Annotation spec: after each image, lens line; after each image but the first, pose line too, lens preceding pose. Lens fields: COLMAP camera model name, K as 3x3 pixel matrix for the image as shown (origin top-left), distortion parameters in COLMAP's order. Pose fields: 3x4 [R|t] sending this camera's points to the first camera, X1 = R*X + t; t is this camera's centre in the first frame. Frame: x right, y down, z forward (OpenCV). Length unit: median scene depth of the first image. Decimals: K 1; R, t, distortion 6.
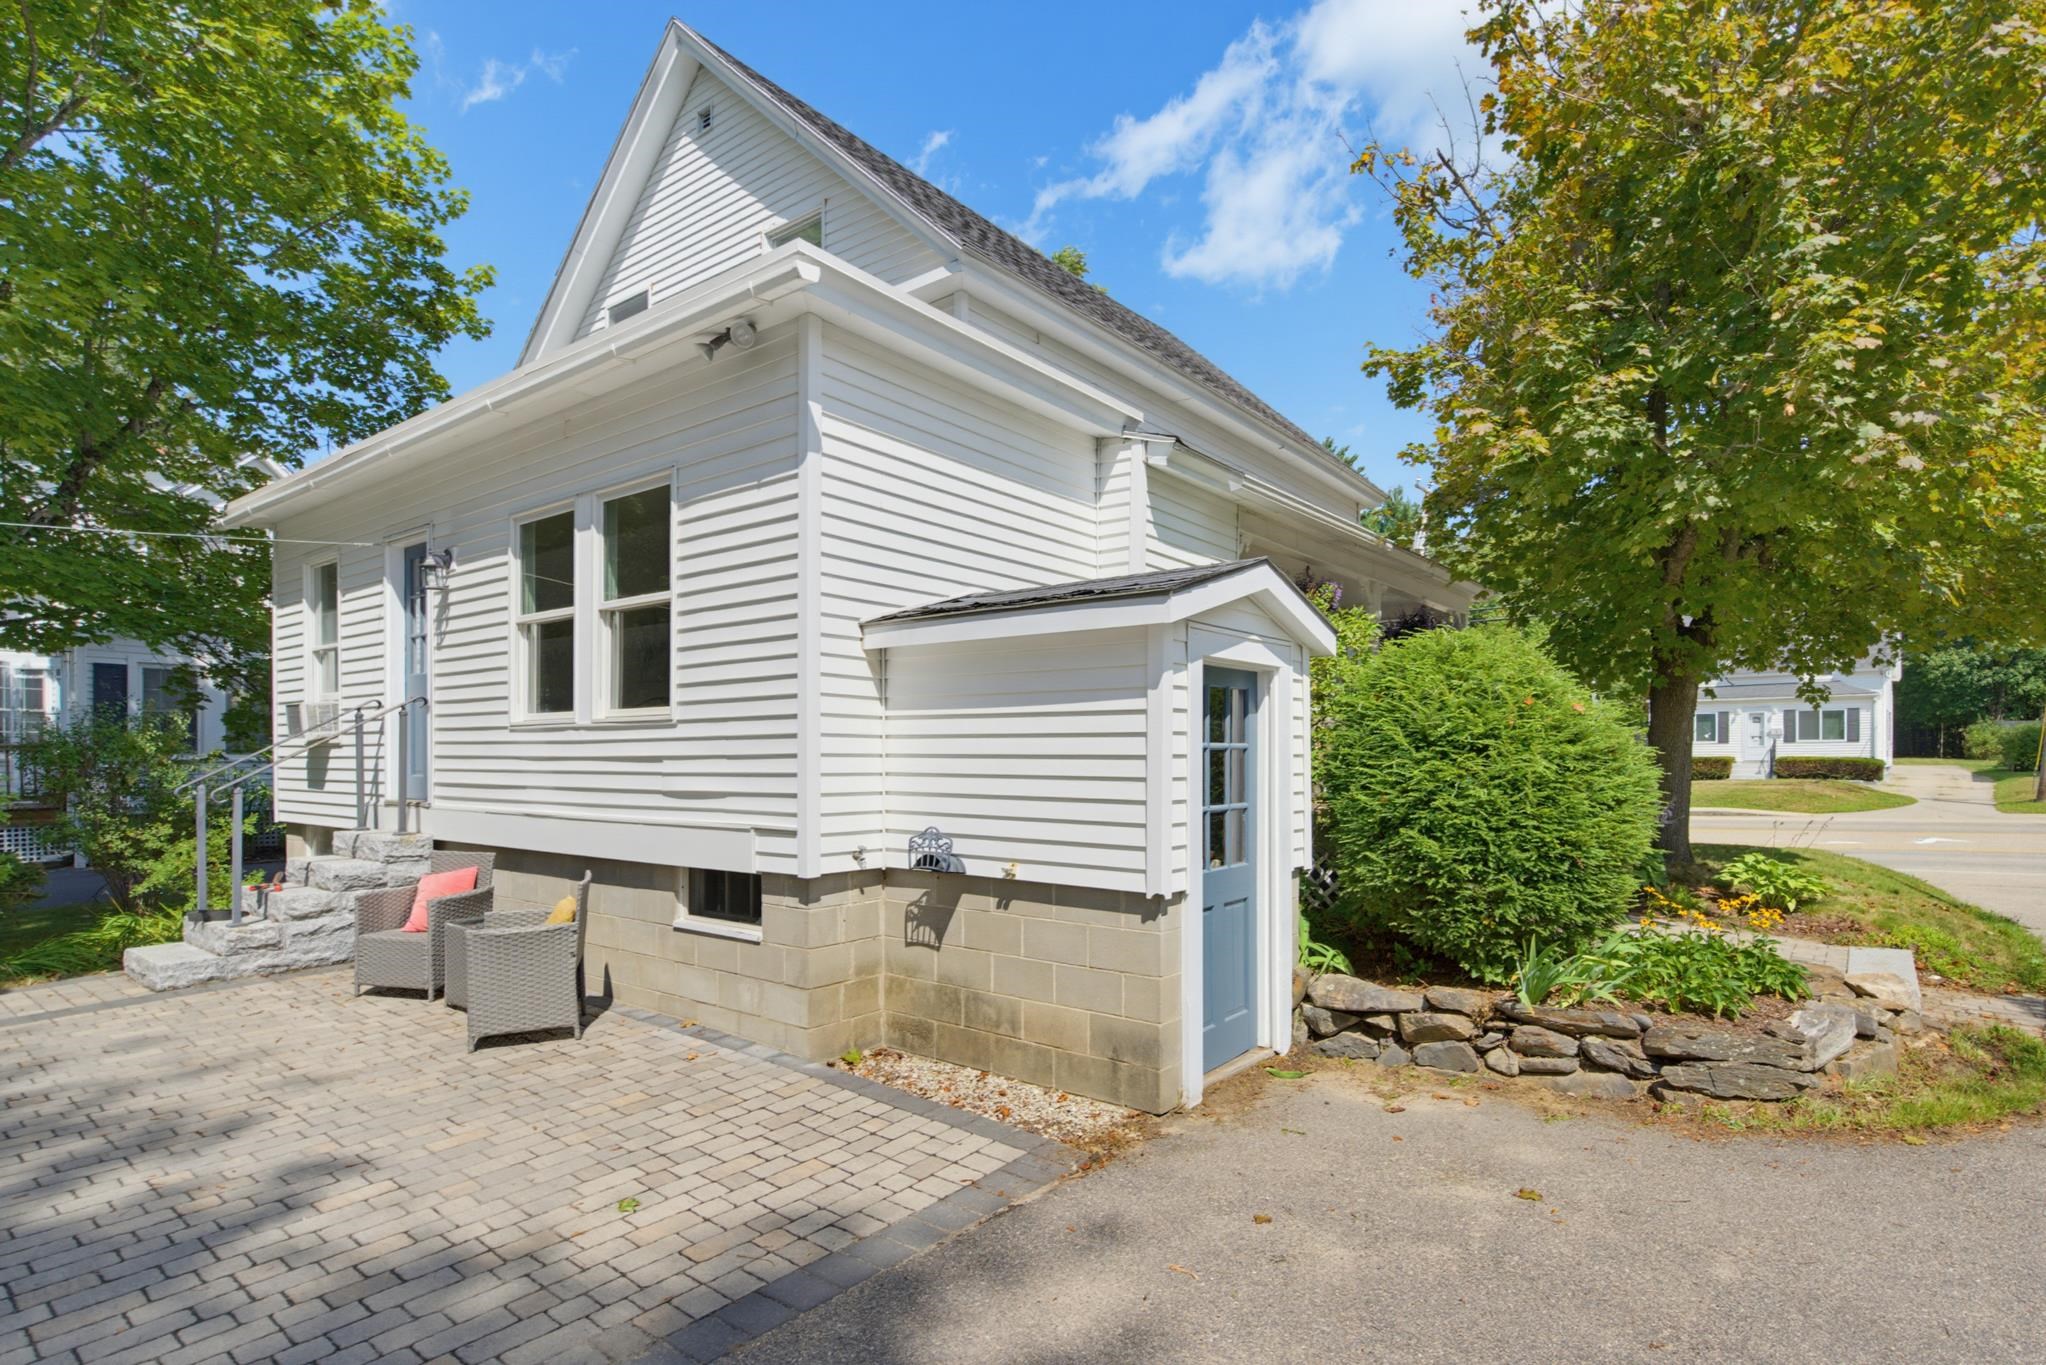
lens RADIAL K [[1009.3, 0, 1099.3], [0, 1009.3, 760.2], [0, 0, 1]] dist [0.002940, -0.000244]
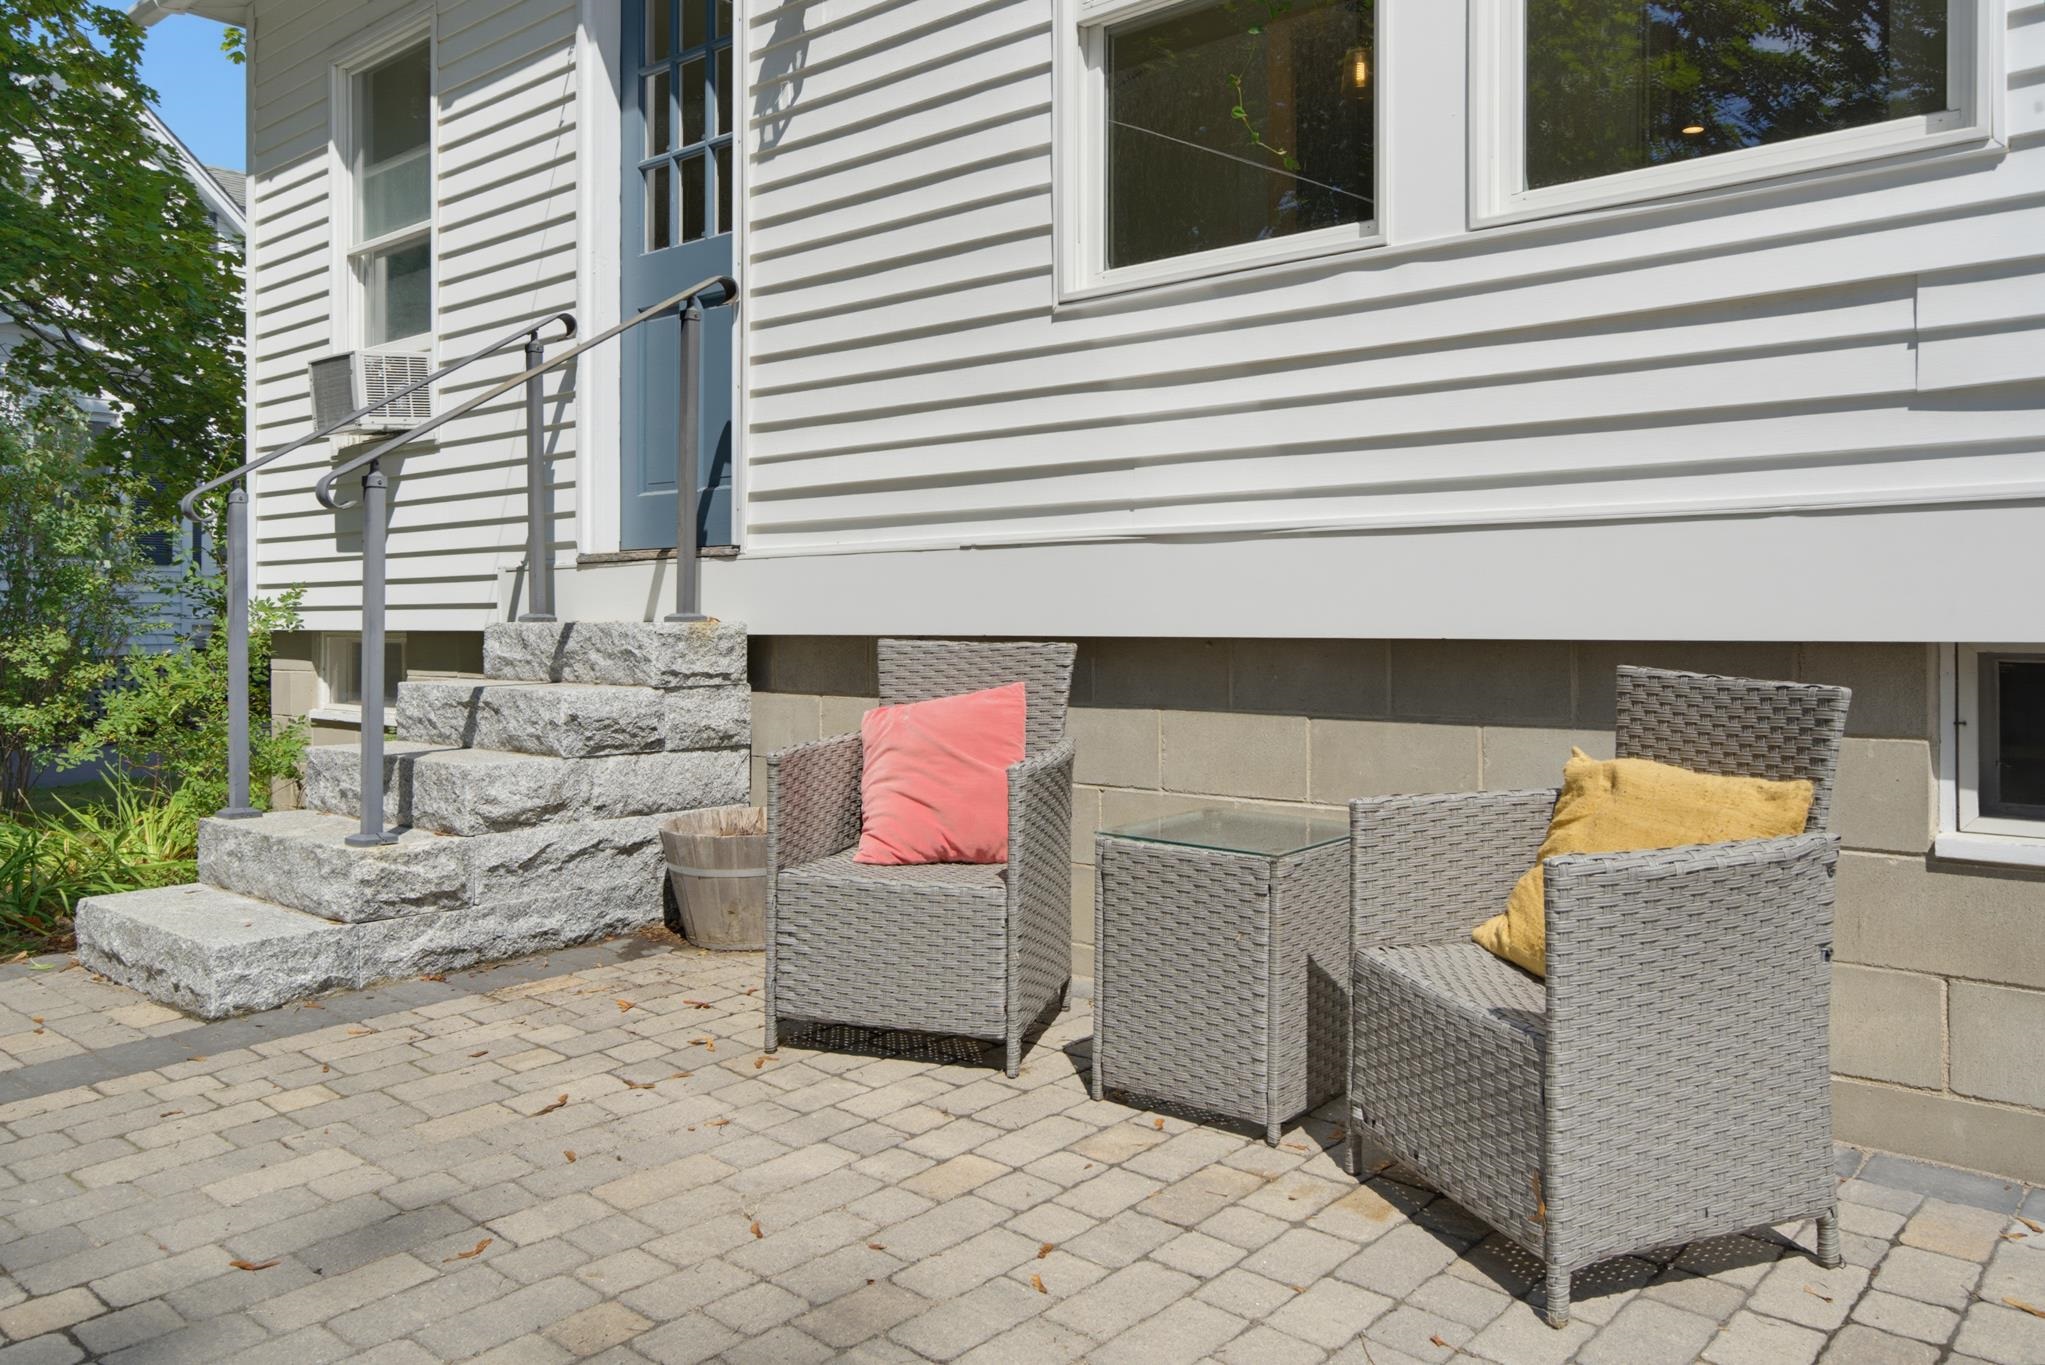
lens RADIAL K [[1521.0, 0, 1025.4], [0, 1521.0, 622.4], [0, 0, 1]] dist [-0.025453, 0.000900]
pose [[0.996449, -0.001316, -0.084190, -0.734142], [0.000982, 0.999991, -0.004016, 0.111183], [0.084194, 0.003919, 0.996442, 0.605453]]
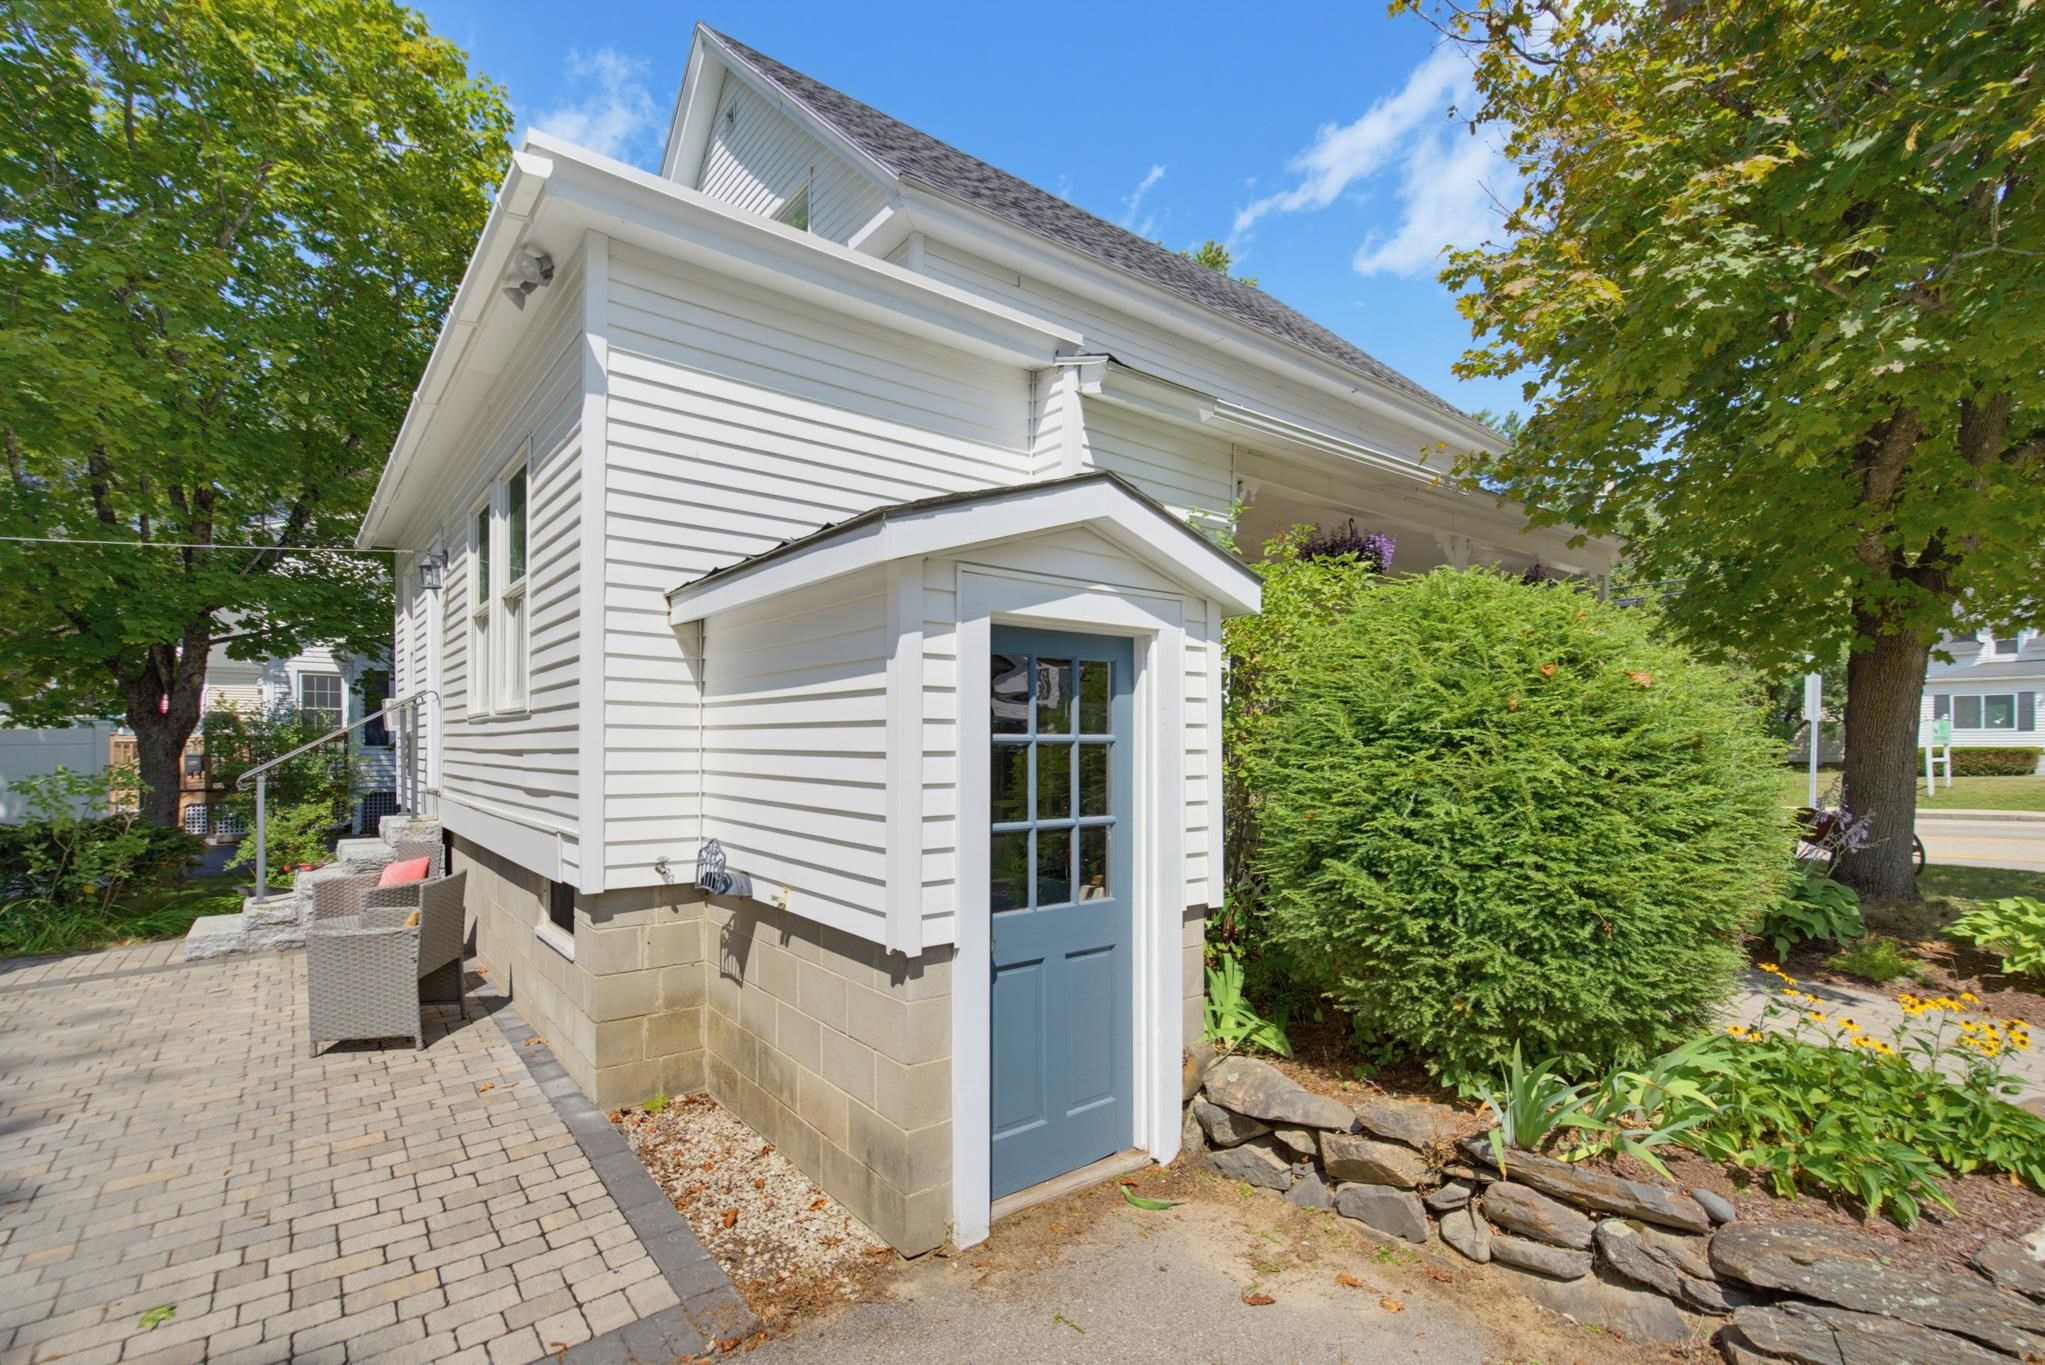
lens RADIAL K [[932.8, 0, 1014.6], [0, 932.8, 752.3], [0, 0, 1]] dist [-0.000980, 0.000396]
pose [[0.960931, 0.003161, -0.276771, 0.269568], [-0.002025, 0.999988, 0.004389, -0.006904], [0.276782, -0.003657, 0.960926, 0.335268]]
